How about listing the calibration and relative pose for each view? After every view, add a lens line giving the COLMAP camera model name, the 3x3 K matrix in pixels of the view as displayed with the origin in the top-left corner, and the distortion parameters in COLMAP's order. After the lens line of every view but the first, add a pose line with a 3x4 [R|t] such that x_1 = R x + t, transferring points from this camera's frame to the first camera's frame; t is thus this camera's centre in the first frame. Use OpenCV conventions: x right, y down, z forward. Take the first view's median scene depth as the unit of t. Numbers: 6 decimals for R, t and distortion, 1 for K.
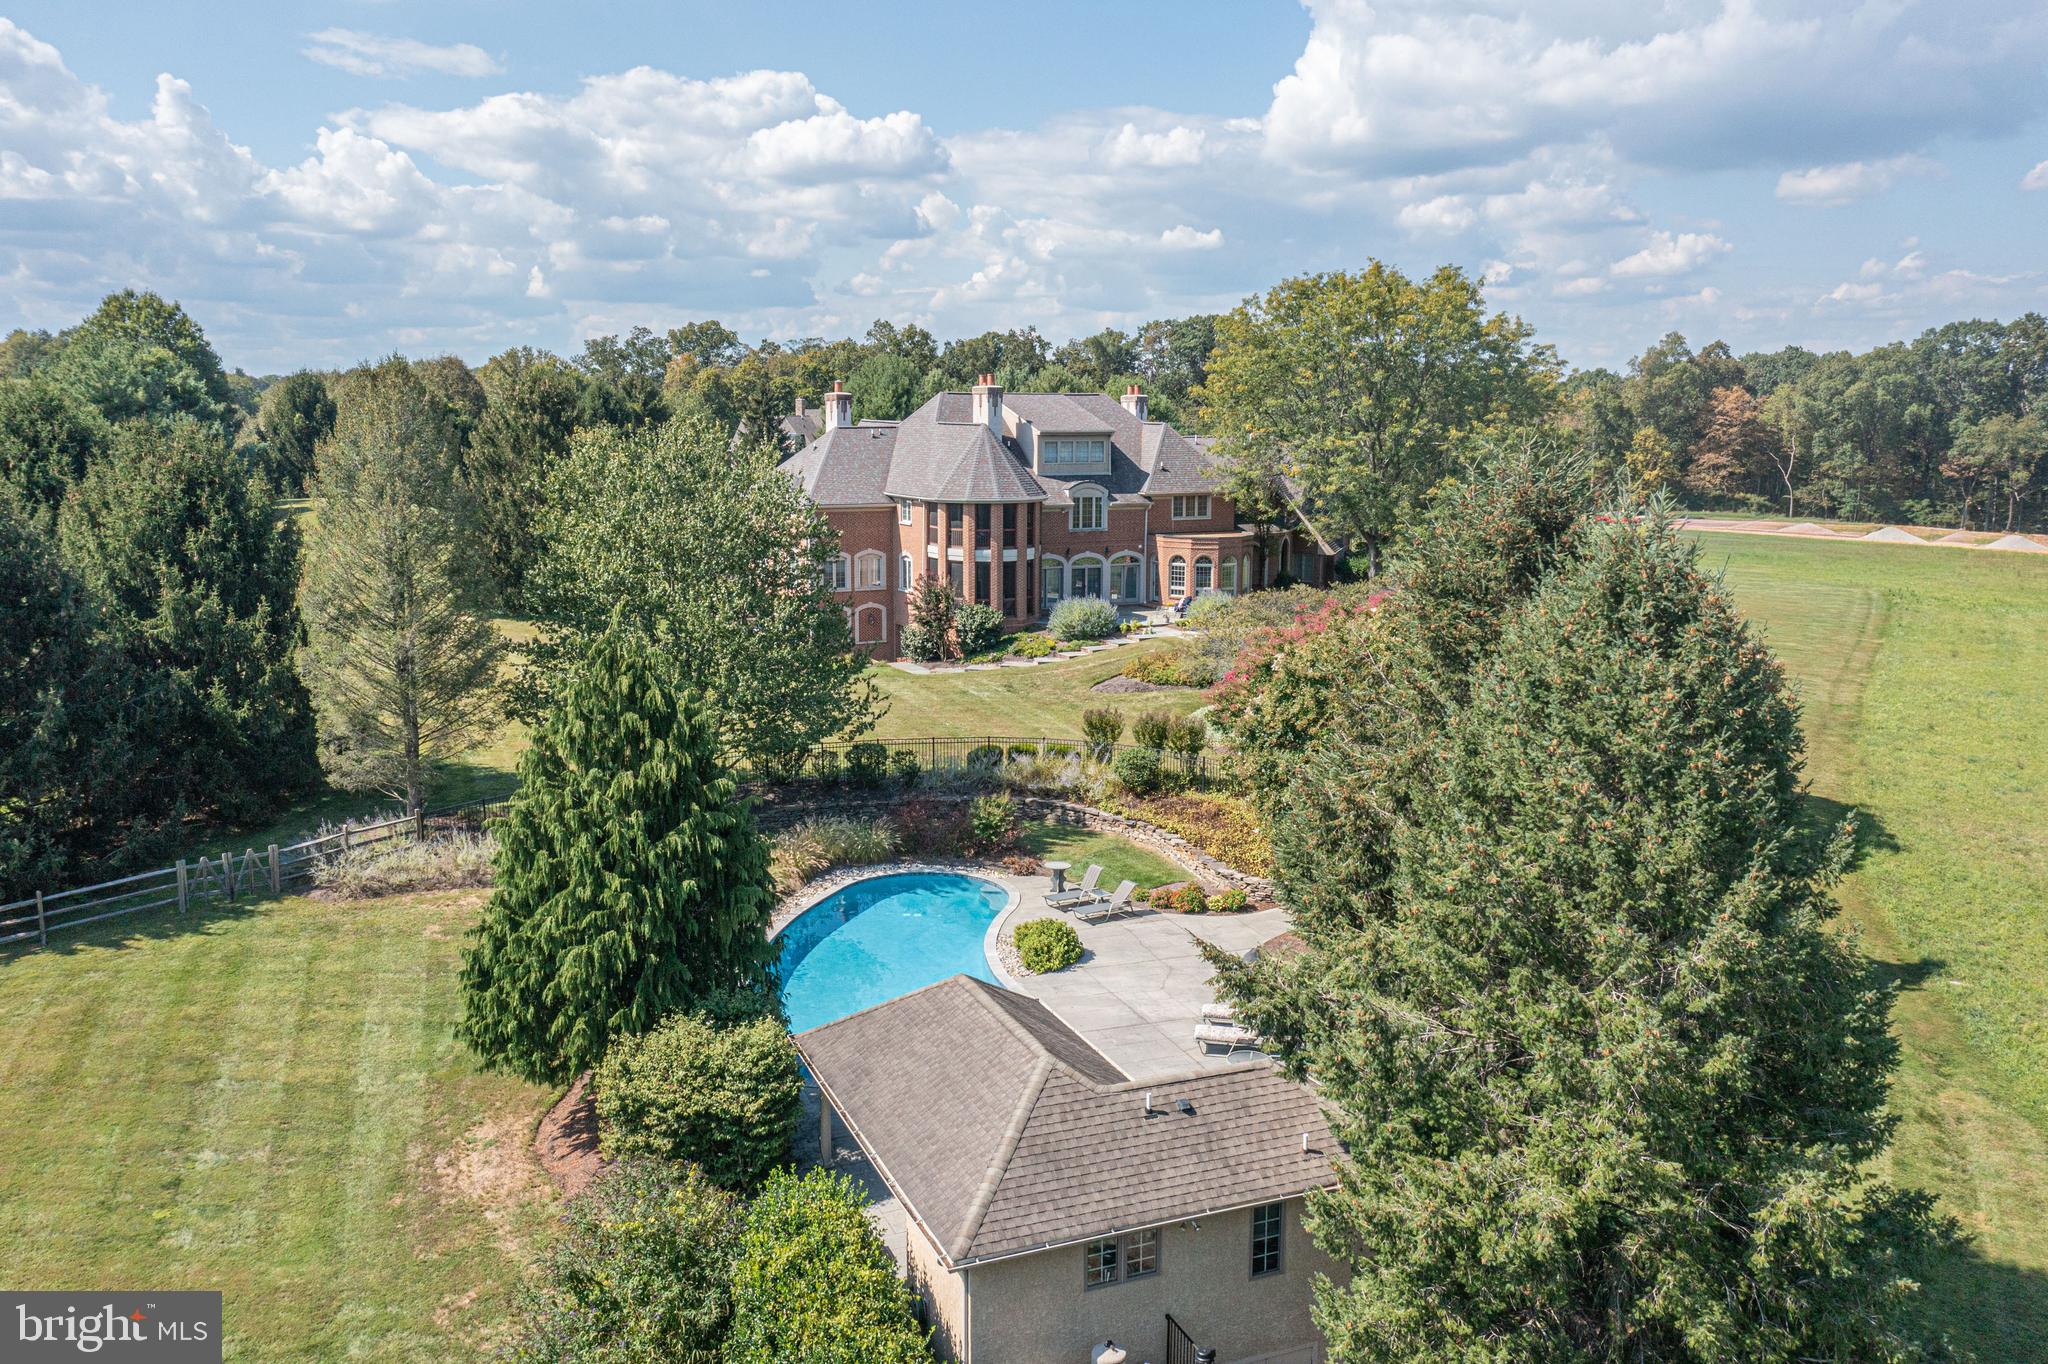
lens RADIAL K [[1659.0, 0, 1047.9], [0, 1659.0, 788.4], [0, 0, 1]] dist [-0.011183, 0.027818]
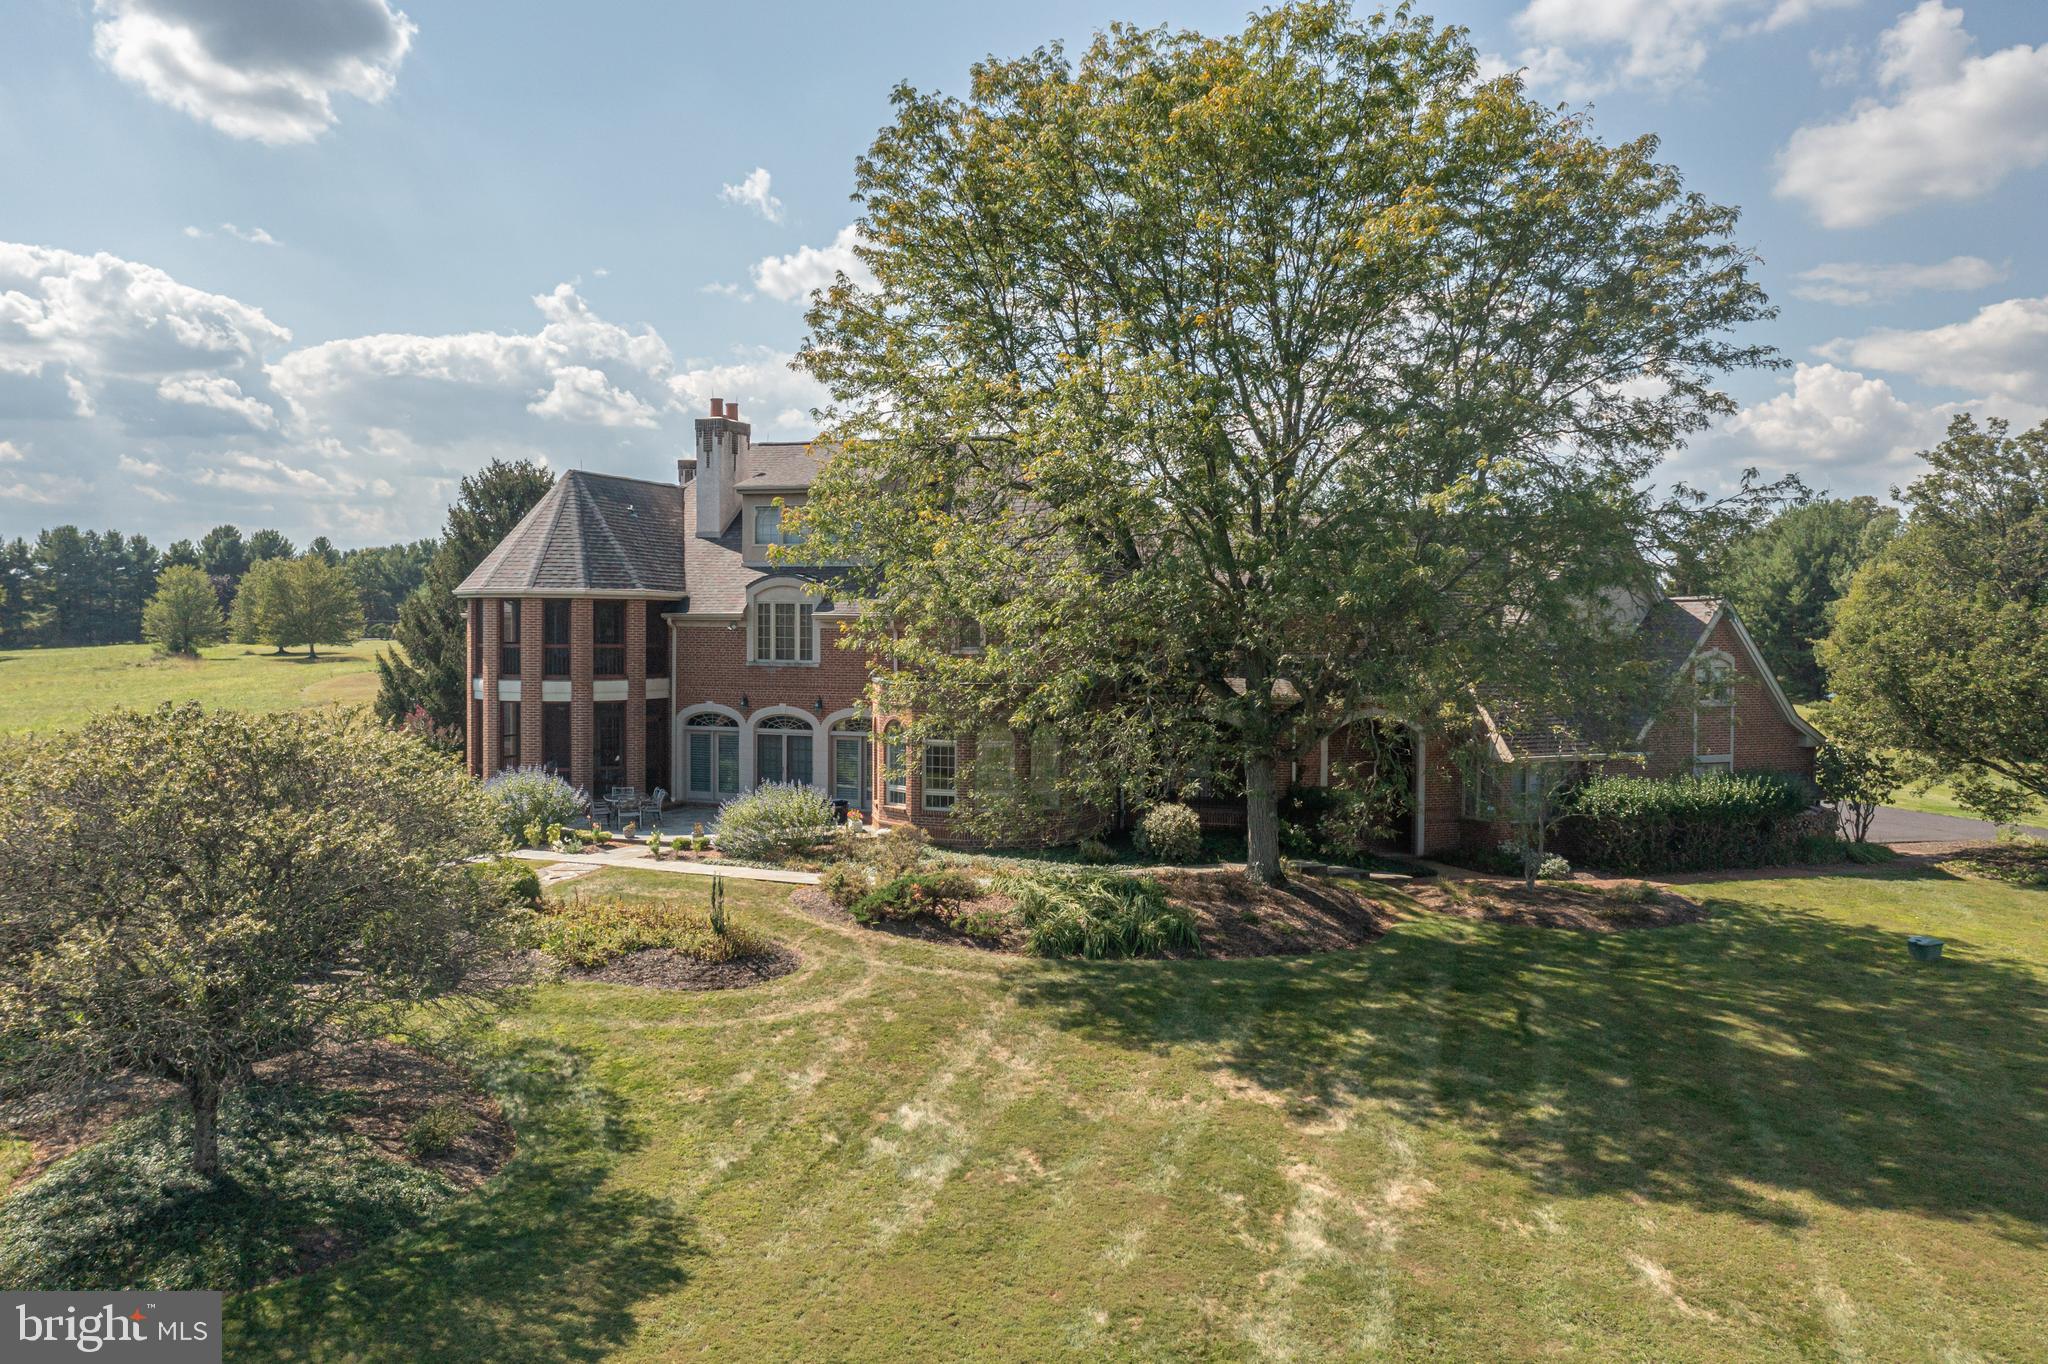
lens RADIAL K [[1659.0, 0, 1002.3], [0, 1659.0, 687.0], [0, 0, 1]] dist [-0.011183, 0.027818]
pose [[0.639729, 0.028034, -0.768089, 0.482893], [-0.177759, 0.977637, -0.112370, -0.101031], [0.747763, 0.208421, 0.630406, 0.717826]]
